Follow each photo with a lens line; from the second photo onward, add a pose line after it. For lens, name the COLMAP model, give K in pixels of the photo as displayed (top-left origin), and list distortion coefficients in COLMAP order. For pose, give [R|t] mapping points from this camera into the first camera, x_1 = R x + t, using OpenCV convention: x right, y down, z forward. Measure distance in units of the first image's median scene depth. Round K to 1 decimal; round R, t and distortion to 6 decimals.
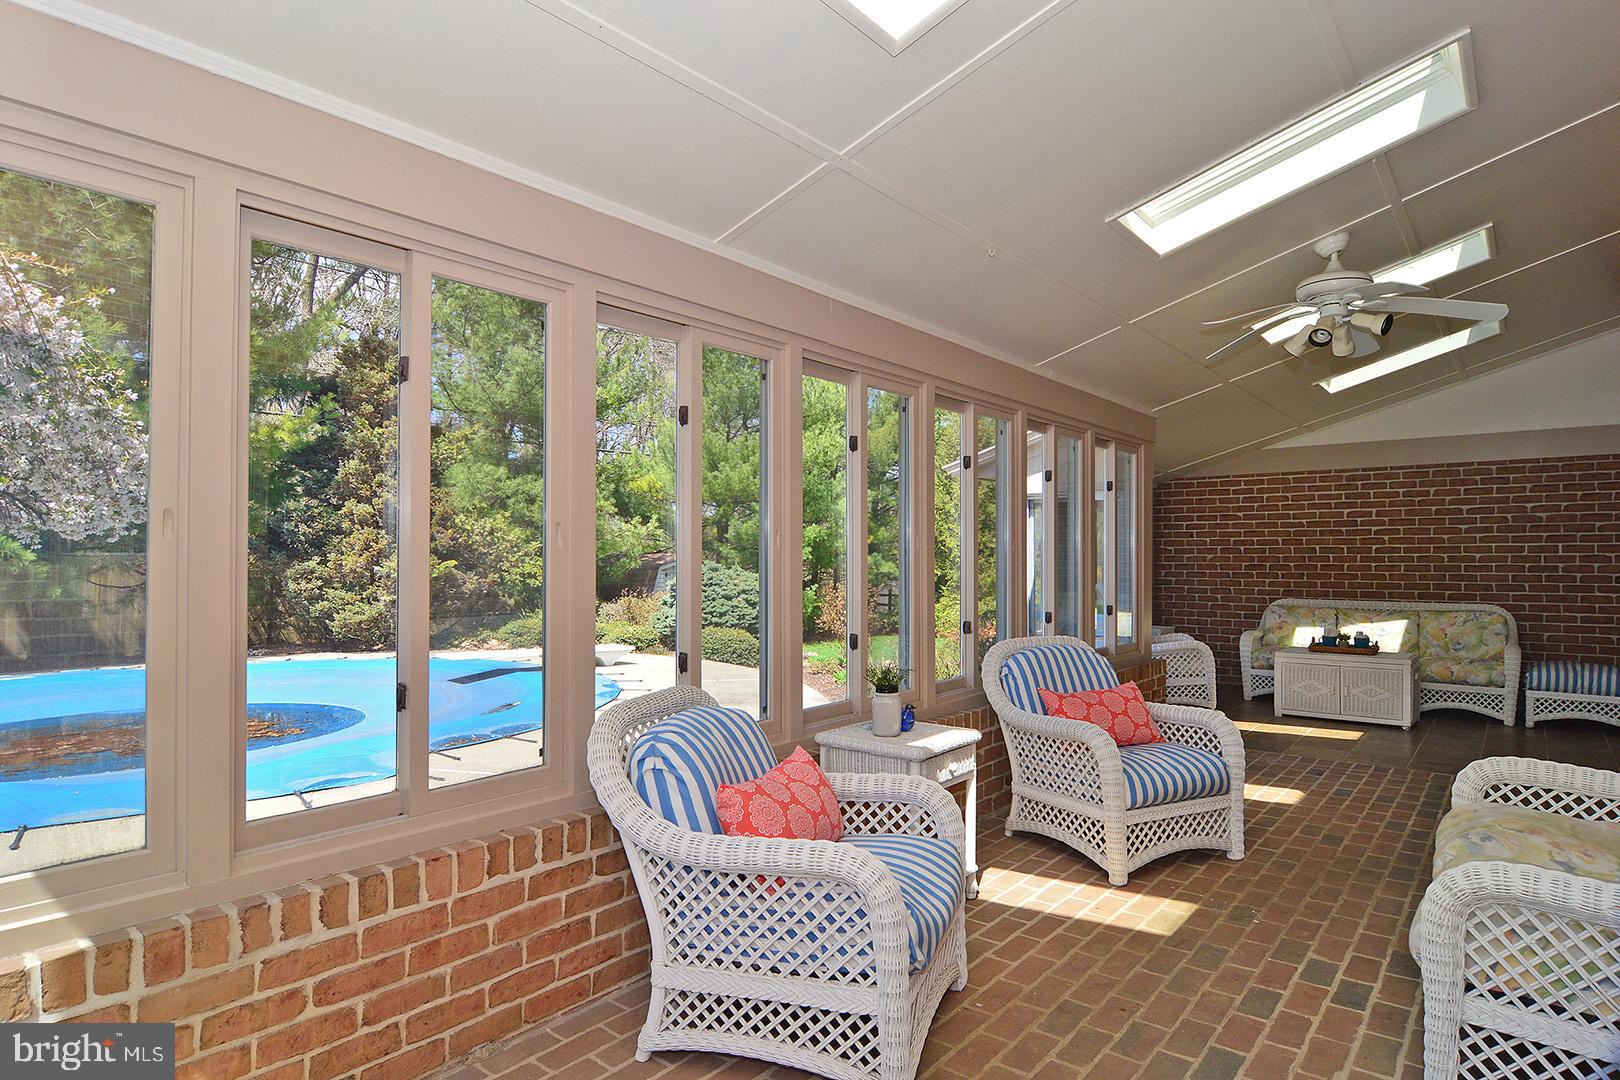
lens RADIAL K [[895.9, 0, 806.6], [0, 895.9, 543.8], [0, 0, 1]] dist [-0.001077, -0.002311]
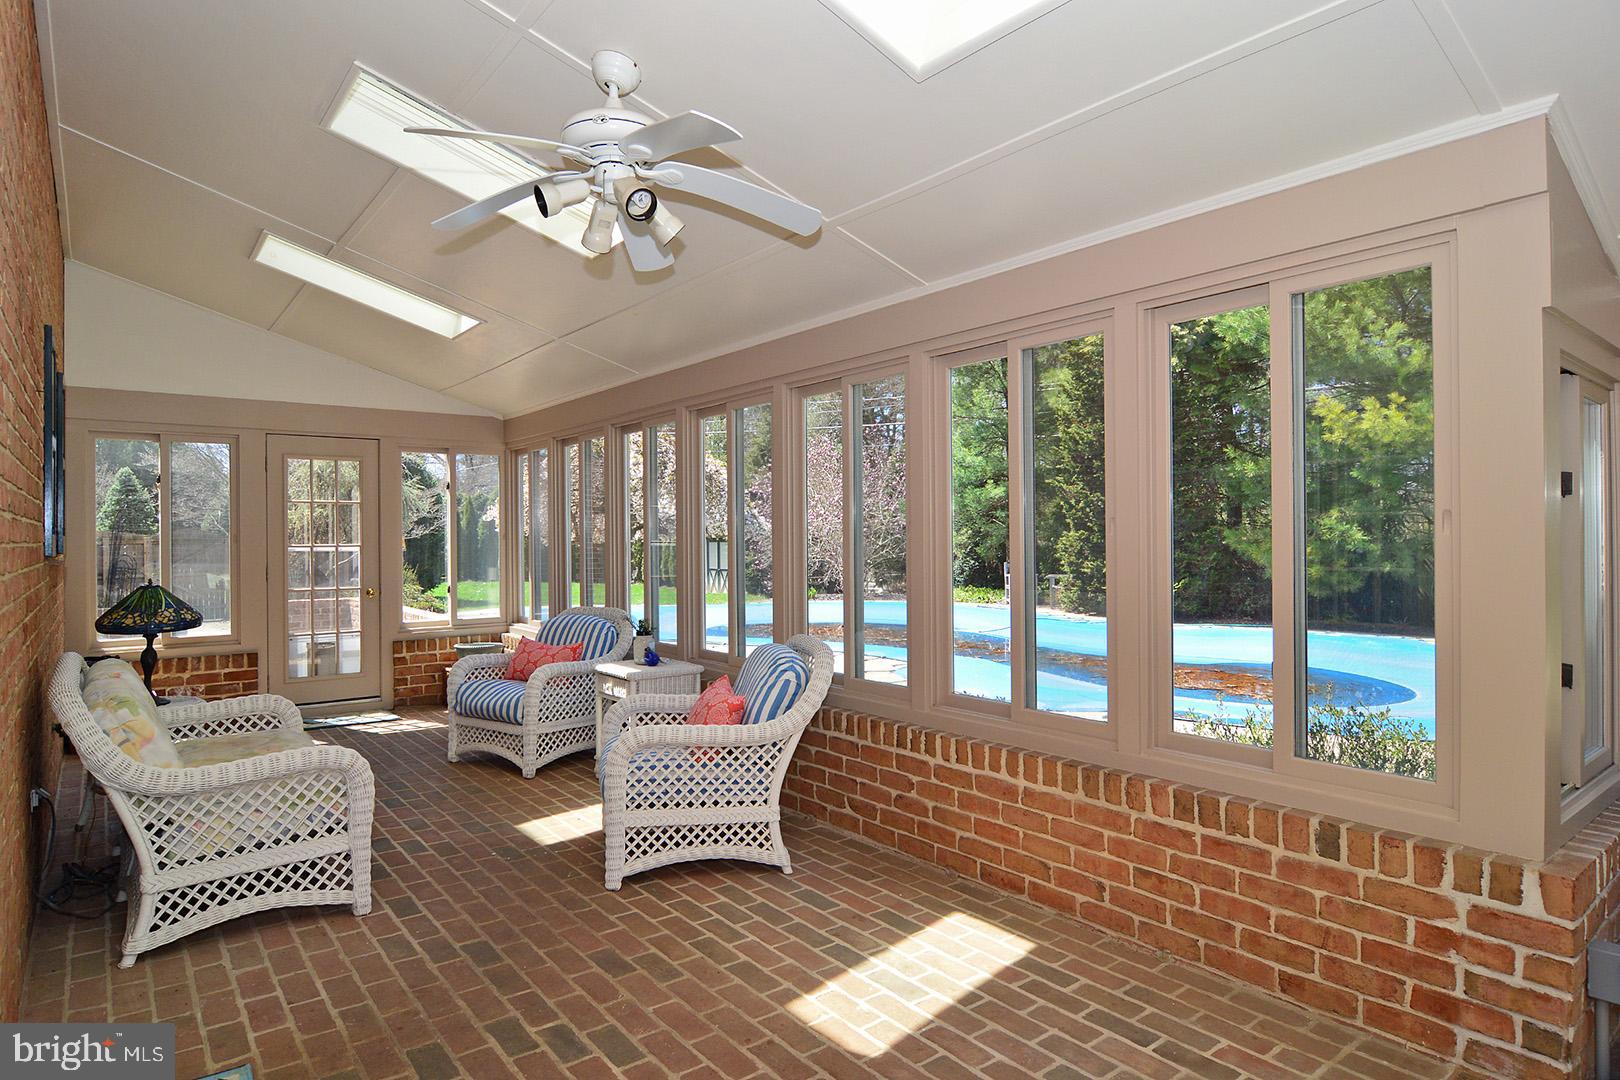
lens RADIAL K [[895.9, 0, 806.6], [0, 895.9, 543.8], [0, 0, 1]] dist [-0.001077, -0.002311]
pose [[-0.216936, 0.008280, -0.976151, 1.180039], [0.015977, 0.999860, 0.004930, 0.009192], [0.976055, -0.014526, -0.217038, 1.255436]]
